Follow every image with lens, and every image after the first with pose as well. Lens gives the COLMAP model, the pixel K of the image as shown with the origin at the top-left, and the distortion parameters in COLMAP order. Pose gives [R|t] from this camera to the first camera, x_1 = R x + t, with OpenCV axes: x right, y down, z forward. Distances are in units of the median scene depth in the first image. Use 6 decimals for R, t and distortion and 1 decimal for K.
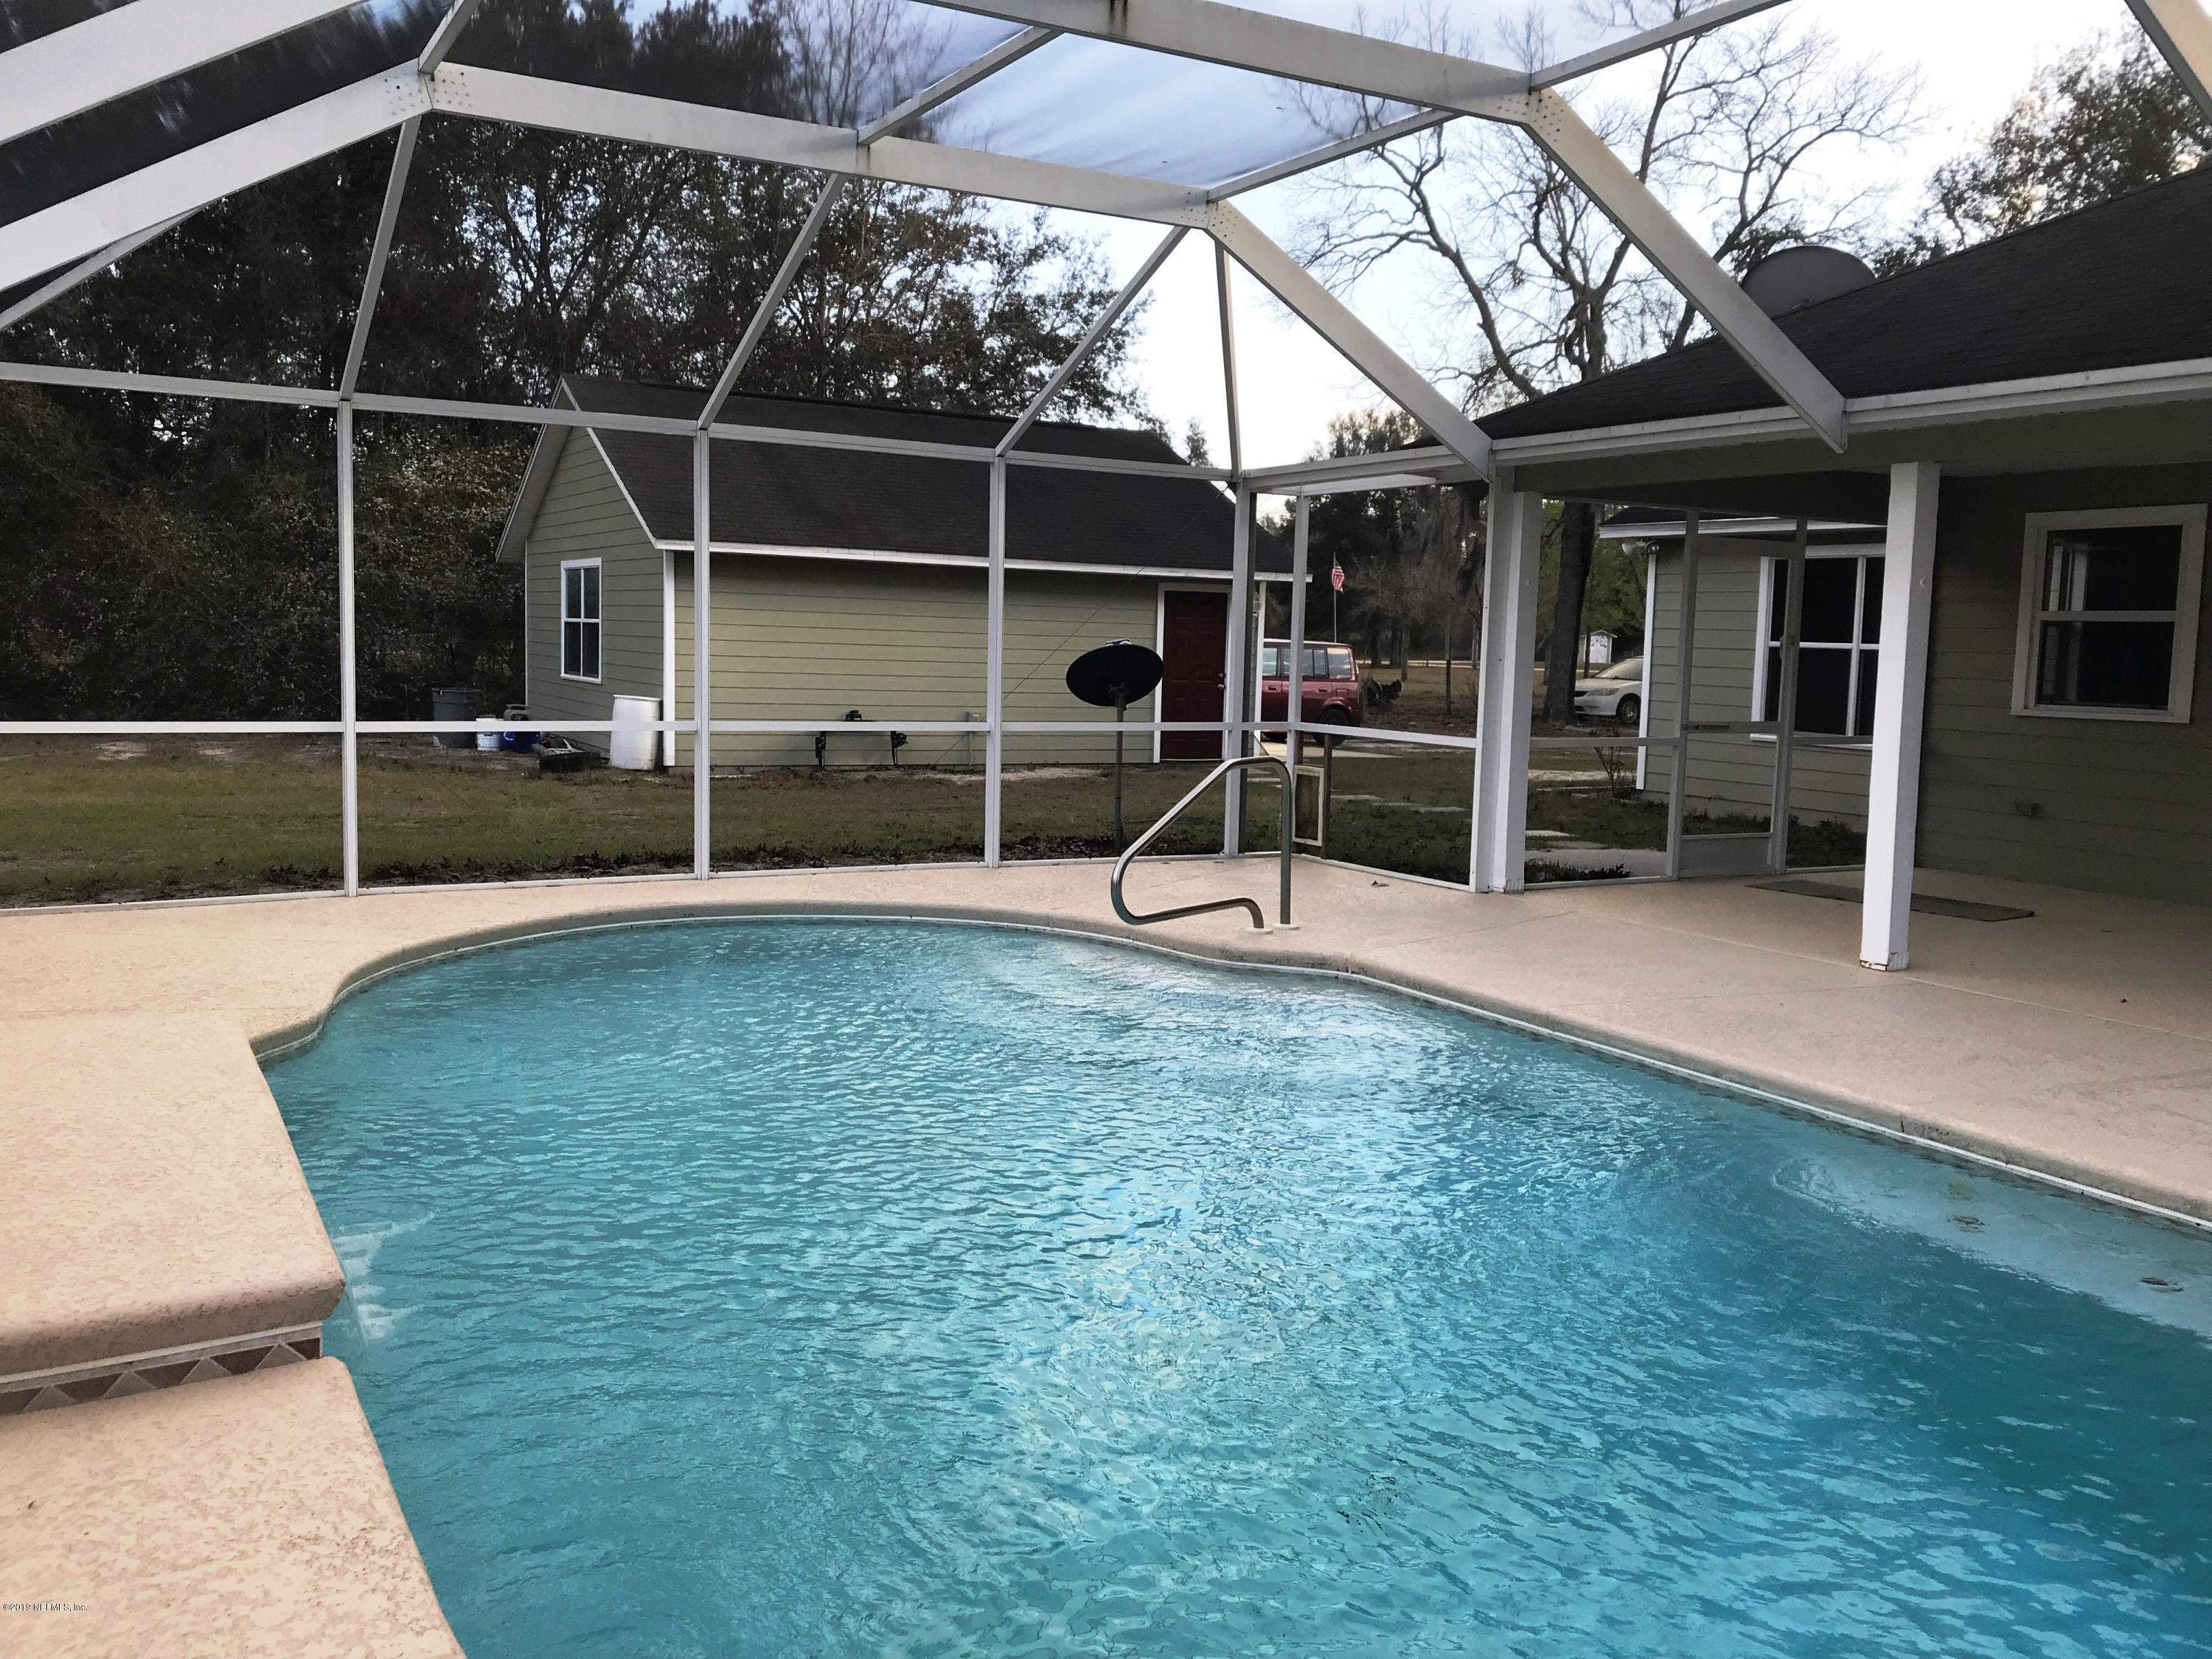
lens RADIAL K [[1810.3, 0, 1092.1], [0, 1810.3, 813.8], [0, 0, 1]] dist [0.023680, -0.032369]
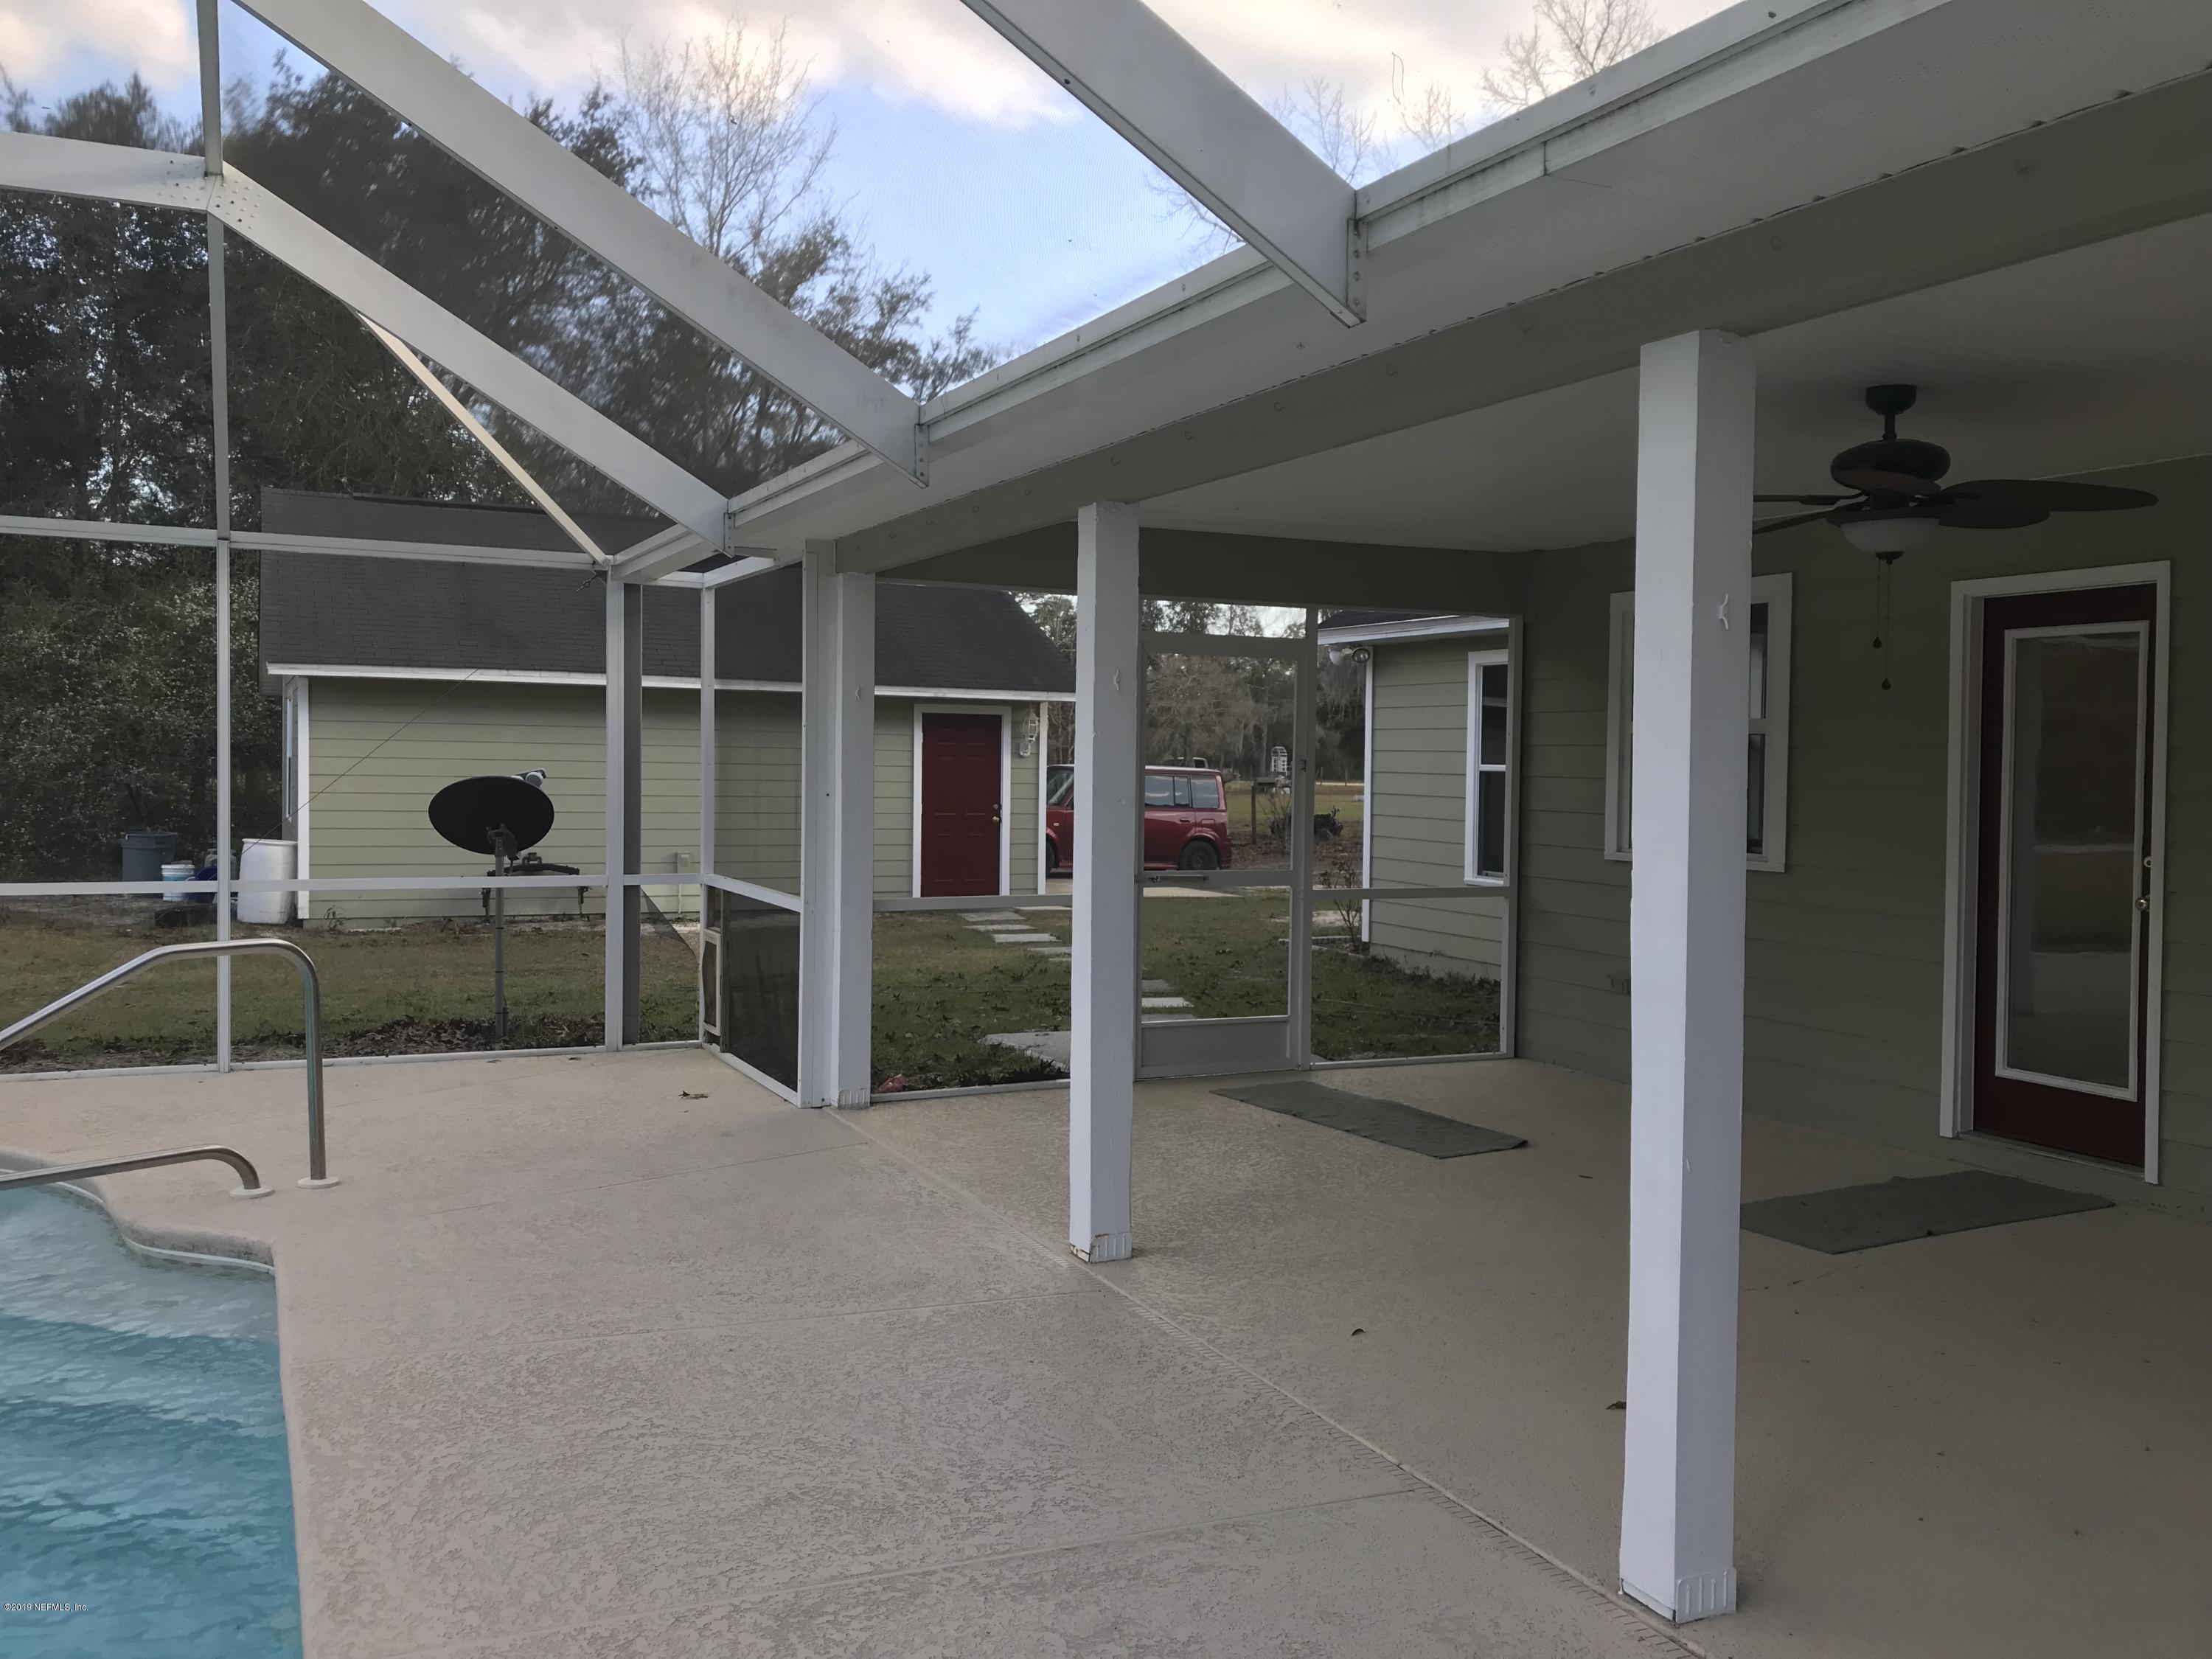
lens RADIAL K [[1818.8, 0, 1111.3], [0, 1818.8, 785.1], [0, 0, 1]] dist [0.056605, -0.002103]
pose [[0.998550, -0.010600, -0.052770, 0.237369], [0.006040, 0.996291, -0.085840, -0.014493], [0.053484, 0.085397, 0.994910, 0.159143]]
